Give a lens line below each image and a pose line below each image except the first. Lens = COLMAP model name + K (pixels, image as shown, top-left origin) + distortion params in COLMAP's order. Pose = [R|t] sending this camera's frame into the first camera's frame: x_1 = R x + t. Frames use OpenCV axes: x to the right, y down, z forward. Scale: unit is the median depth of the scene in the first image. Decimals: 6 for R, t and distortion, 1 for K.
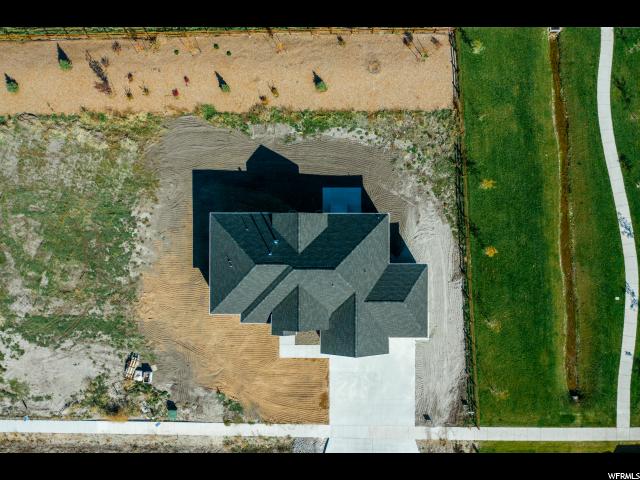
lens RADIAL K [[506.2, 0, 321.9], [0, 506.2, 239.5], [0, 0, 1]] dist [-0.022090, 0.000160]
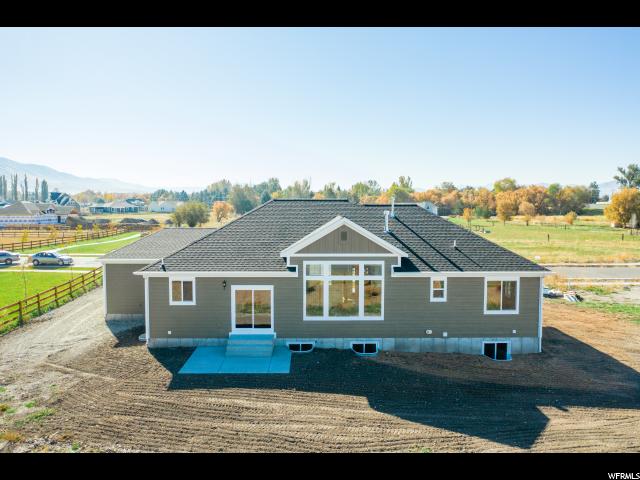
lens RADIAL K [[506.2, 0, 320.1], [0, 506.2, 234.8], [0, 0, 1]] dist [-0.022090, 0.000160]
pose [[-0.999774, 0.010101, -0.018697, -0.013497], [-0.019126, -0.044277, 0.998836, -0.439913], [0.009261, 0.998968, 0.044460, 0.884382]]
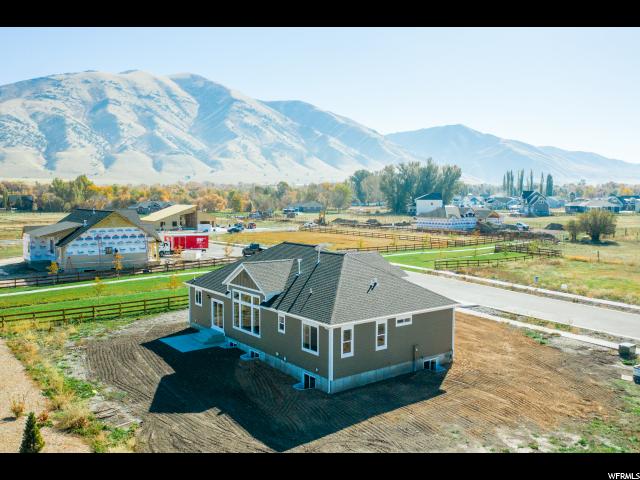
lens RADIAL K [[580.0, 0, 323.5], [0, 580.0, 239.4], [0, 0, 1]] dist [-0.010249, 0.005775]
pose [[-0.600353, -0.050961, 0.798110, -0.621498], [0.799722, -0.032548, 0.599487, -0.368325], [-0.004574, 0.998170, 0.060295, 0.821817]]
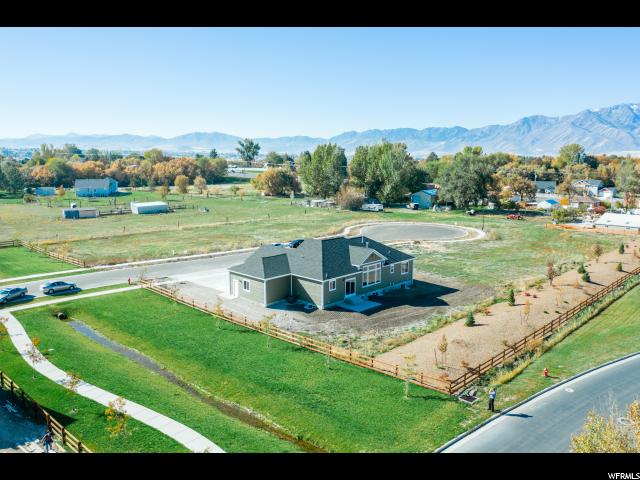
lens RADIAL K [[506.2, 0, 318.4], [0, 506.2, 243.1], [0, 0, 1]] dist [-0.022090, 0.000160]
pose [[-0.699336, 0.130736, -0.702735, 0.819360], [-0.714620, -0.106274, 0.691392, -0.722273], [0.015707, 0.985705, 0.167748, 0.688185]]
